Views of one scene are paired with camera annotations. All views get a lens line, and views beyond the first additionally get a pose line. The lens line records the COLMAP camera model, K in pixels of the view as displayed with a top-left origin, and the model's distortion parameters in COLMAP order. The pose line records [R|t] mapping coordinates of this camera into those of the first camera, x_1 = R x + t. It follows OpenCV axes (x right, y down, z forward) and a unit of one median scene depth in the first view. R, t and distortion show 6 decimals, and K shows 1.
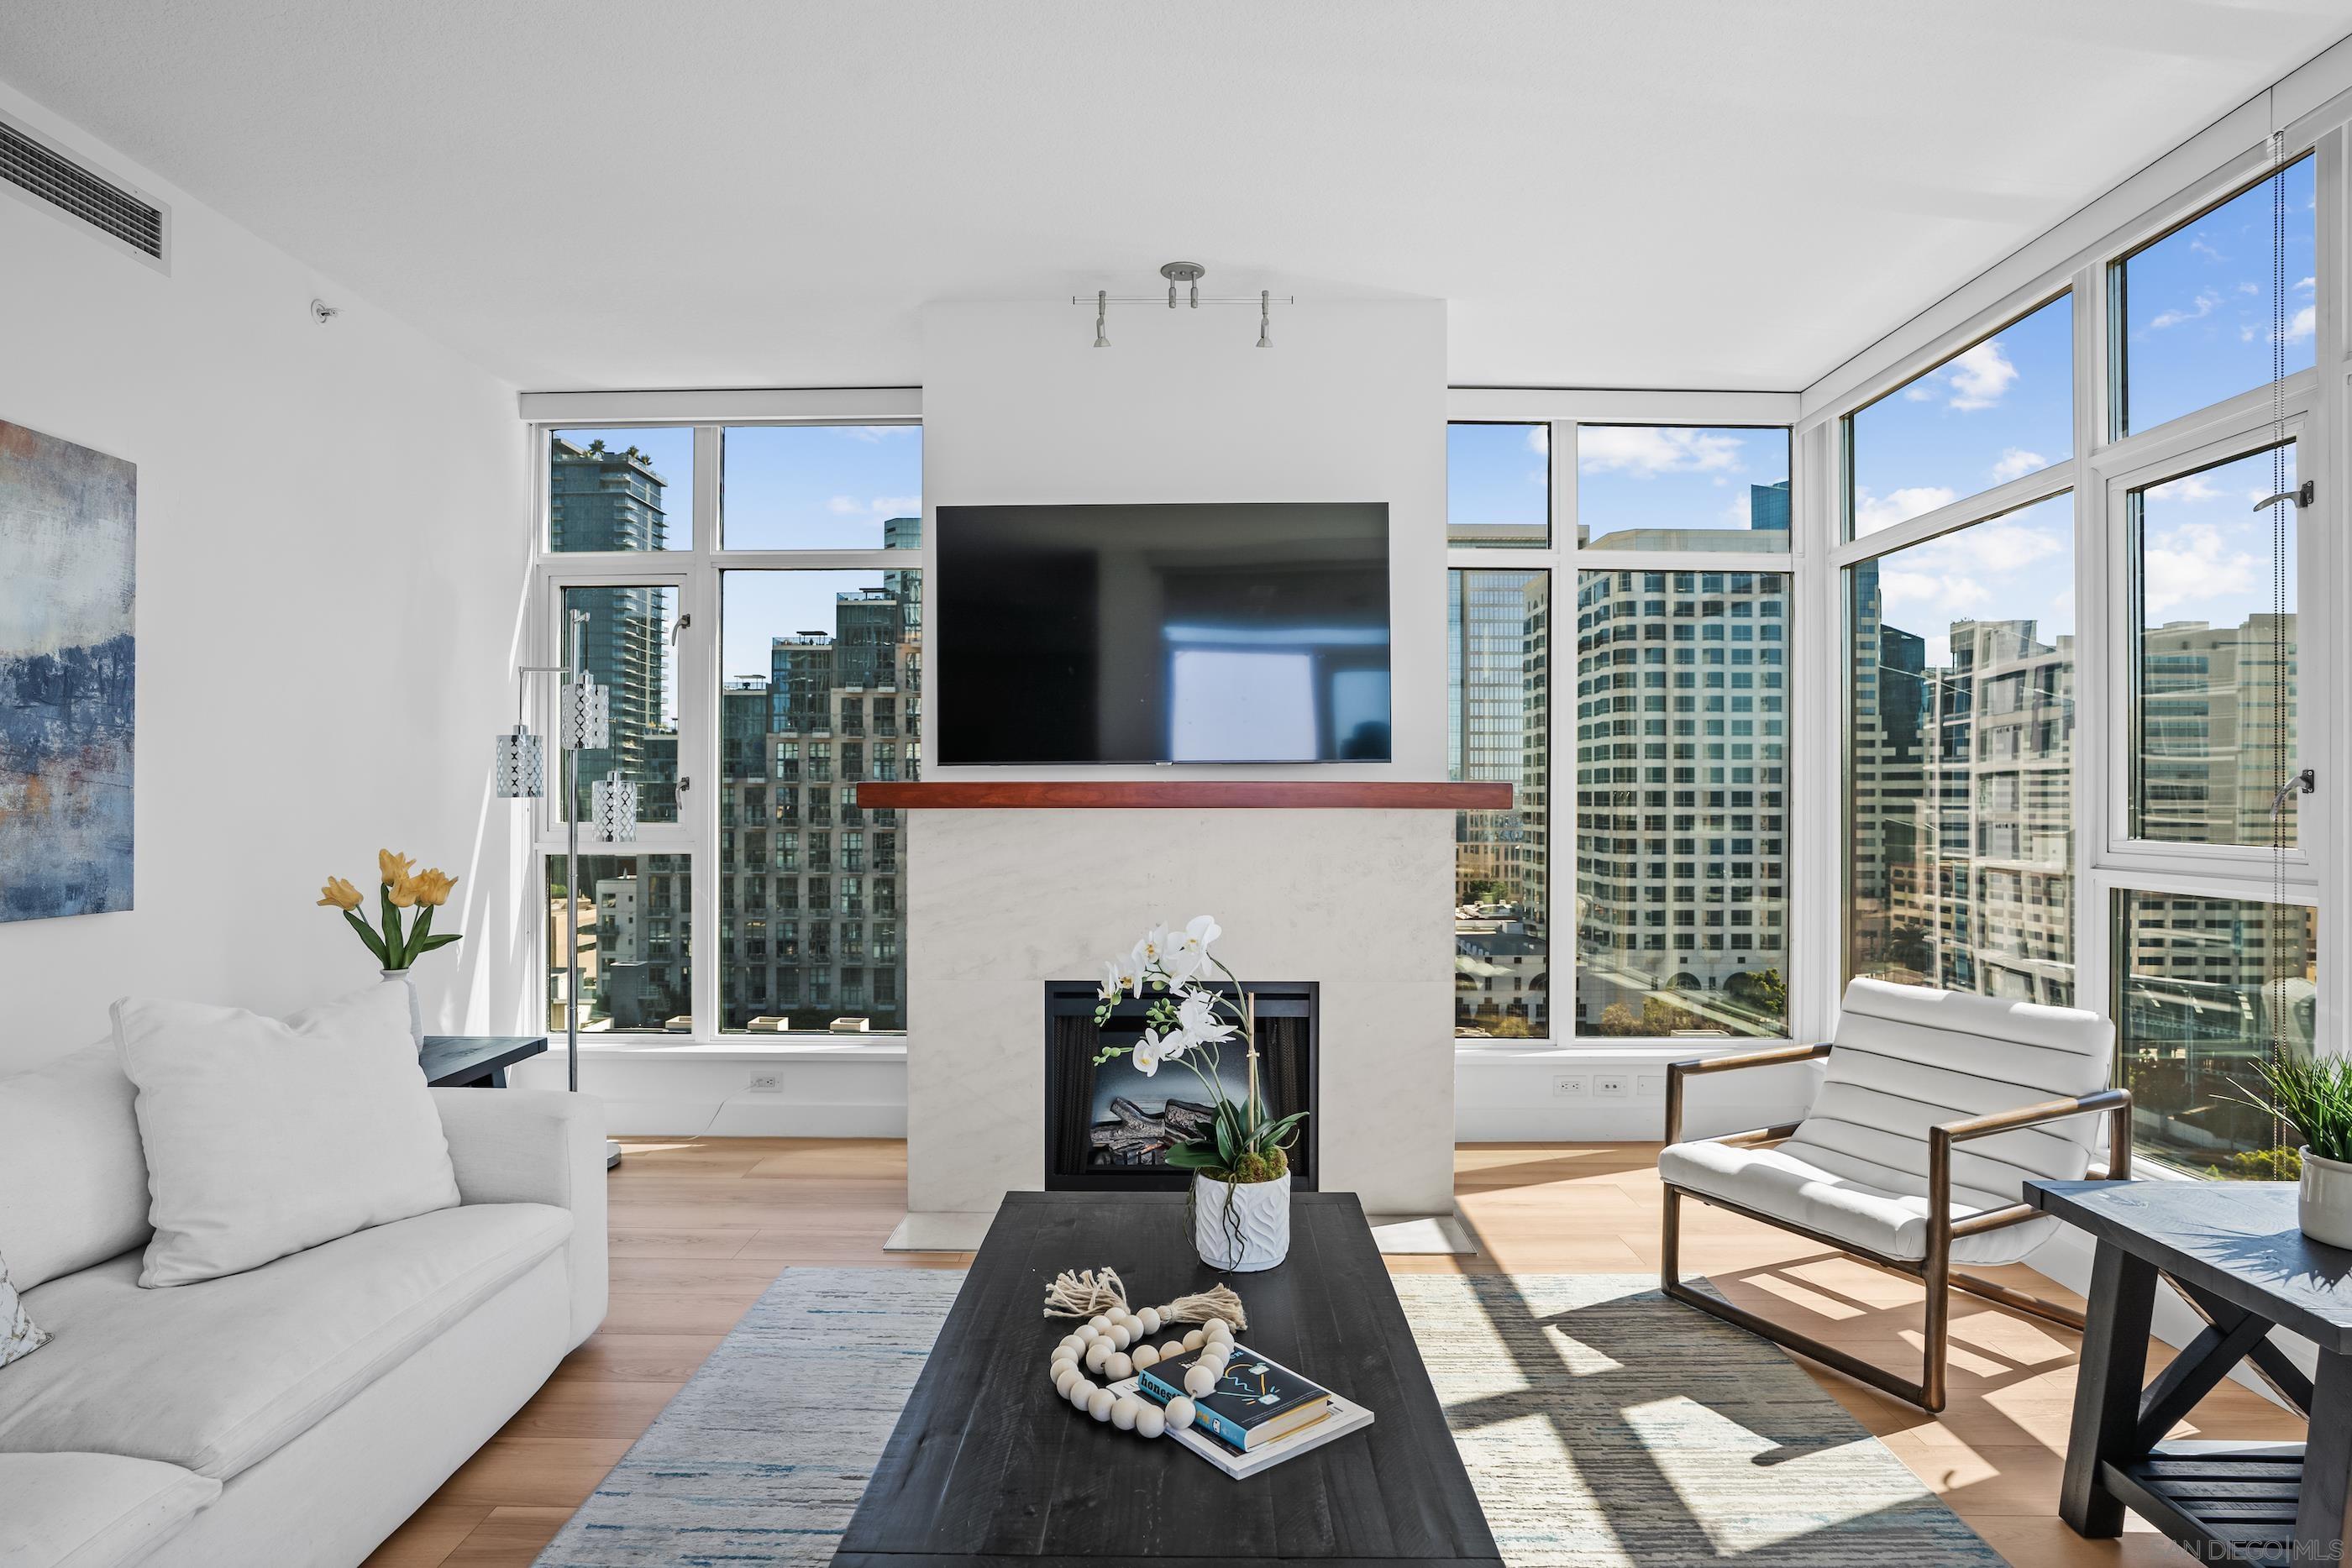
lens RADIAL K [[1287.5, 0, 1176.0], [0, 1287.5, 784.0], [0, 0, 1]] dist [-0.058444, 0.041971]
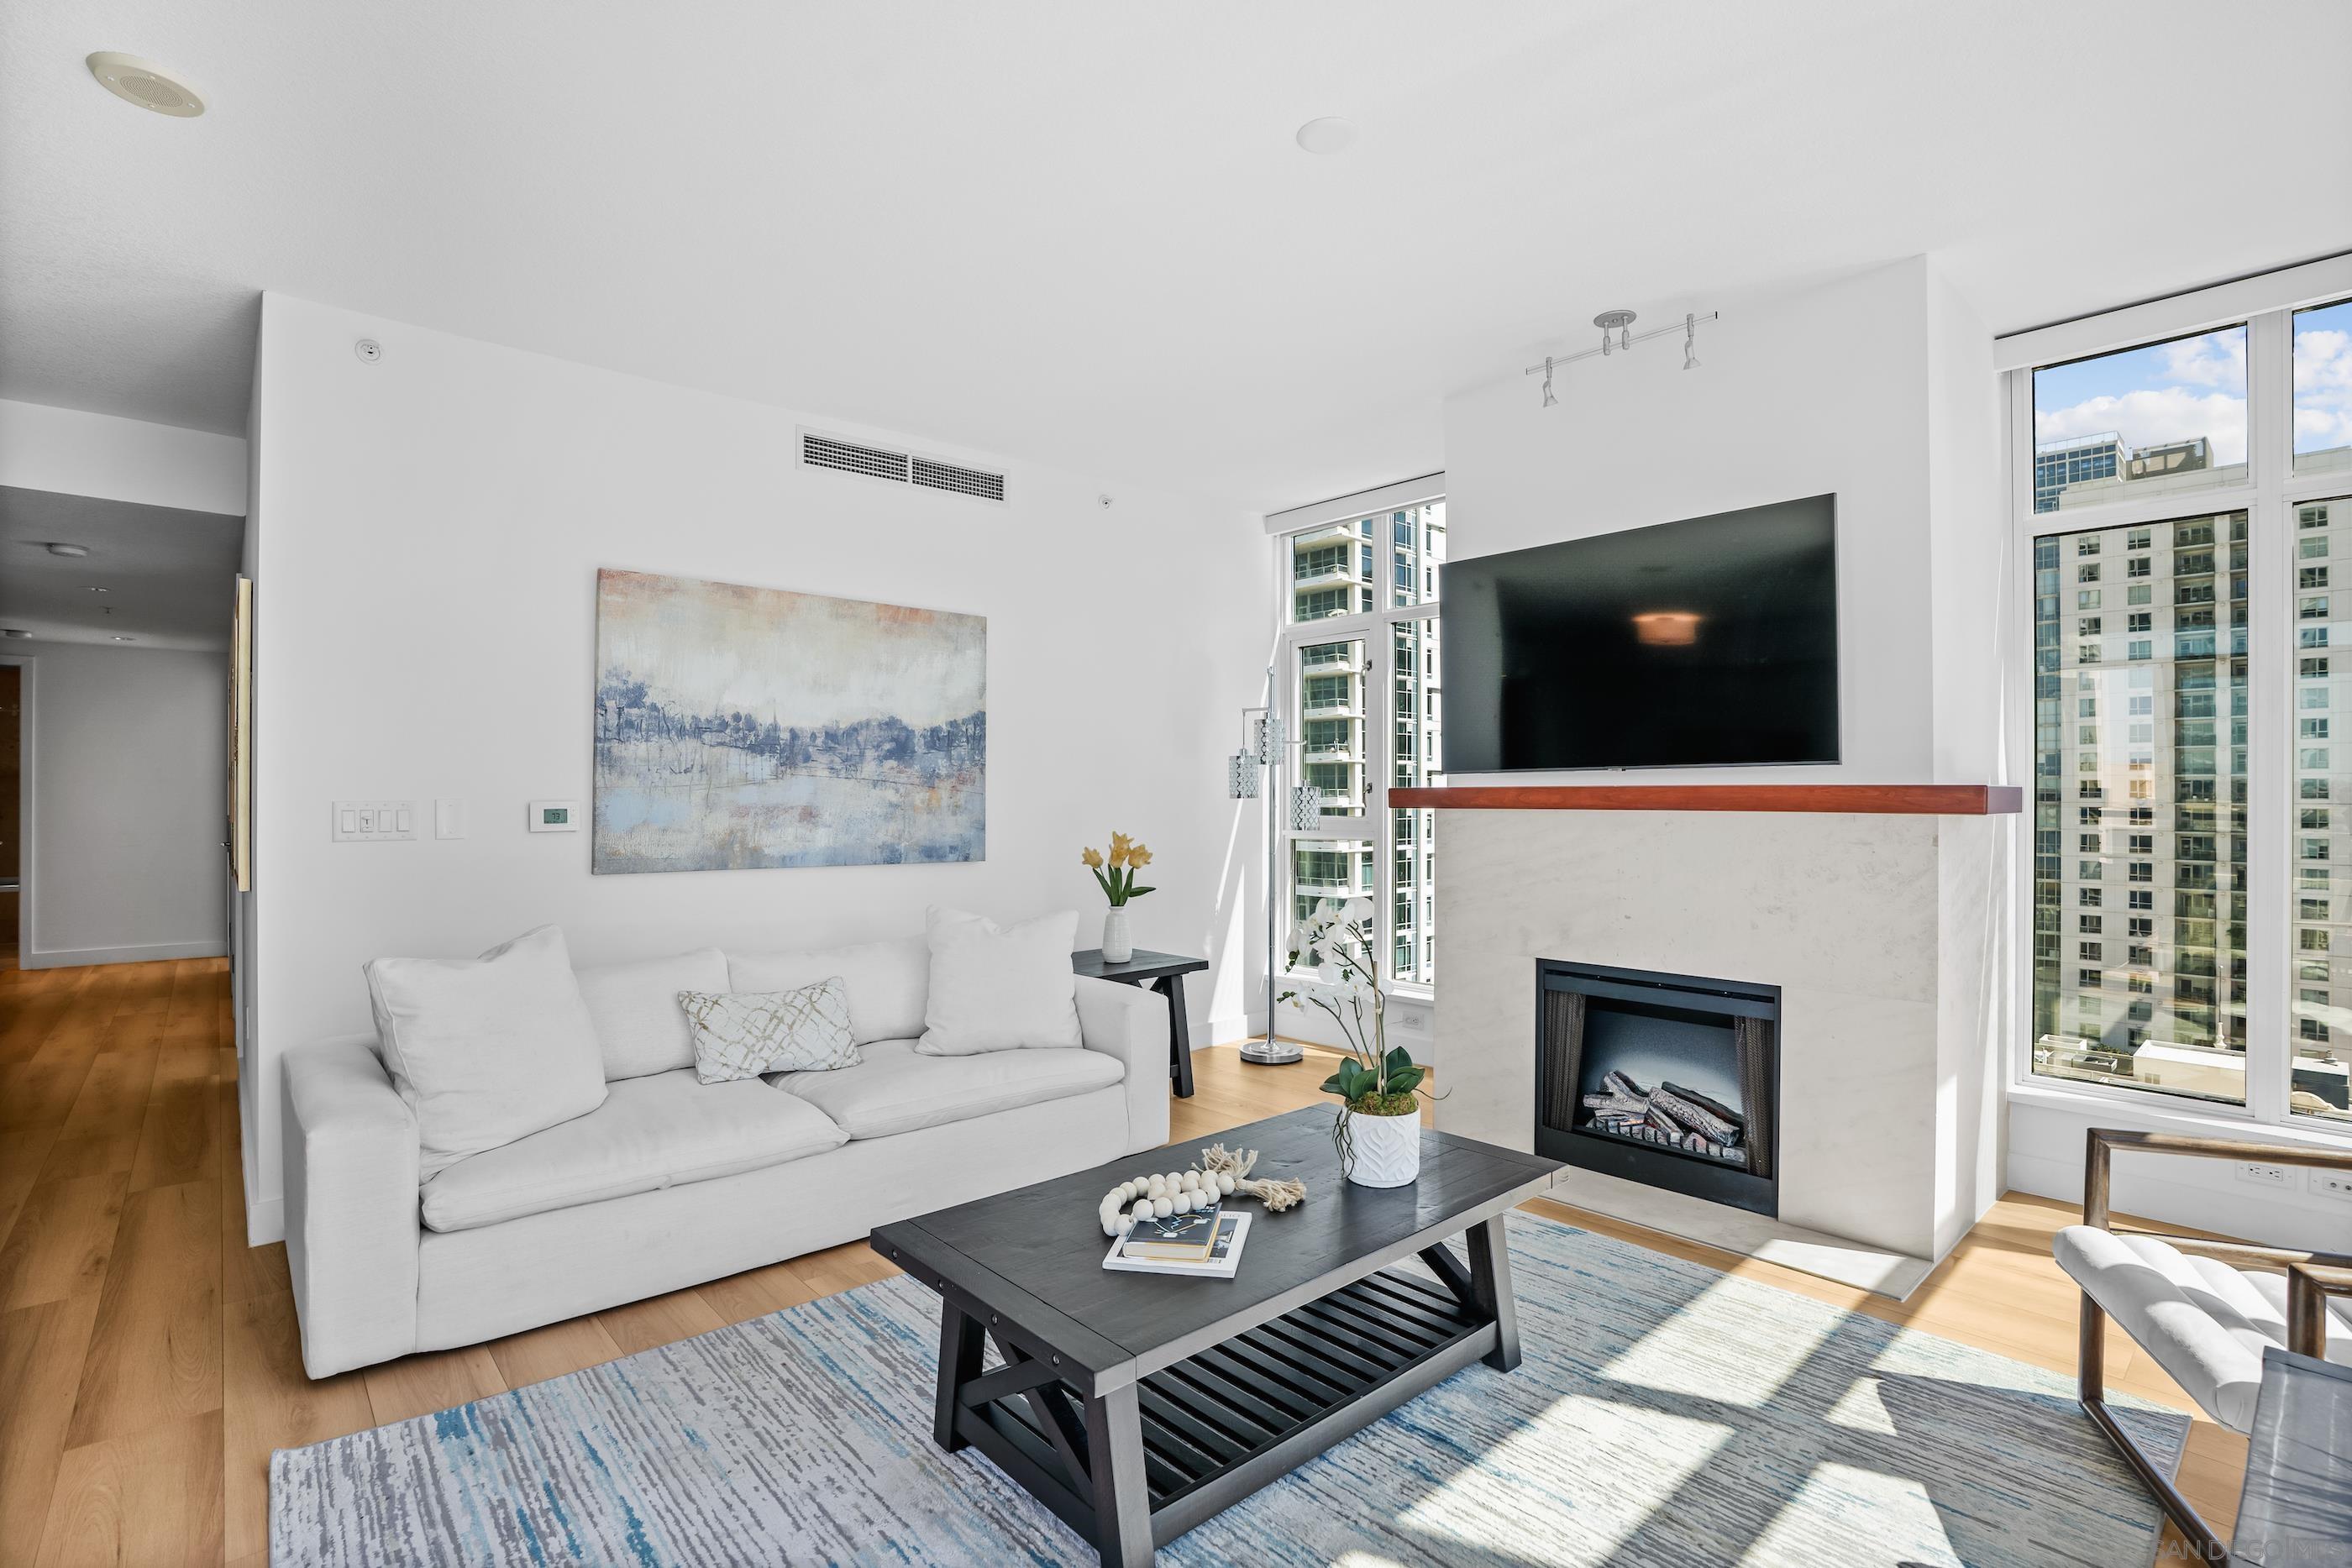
lens RADIAL K [[1124.3, 0, 1176.0], [0, 1124.3, 784.0], [0, 0, 1]] dist [-0.029228, 0.001016]
pose [[0.680017, -0.007148, -0.733161, 0.563363], [0.008038, 0.999965, -0.002293, -0.005873], [0.733152, -0.004334, 0.680051, 0.096469]]
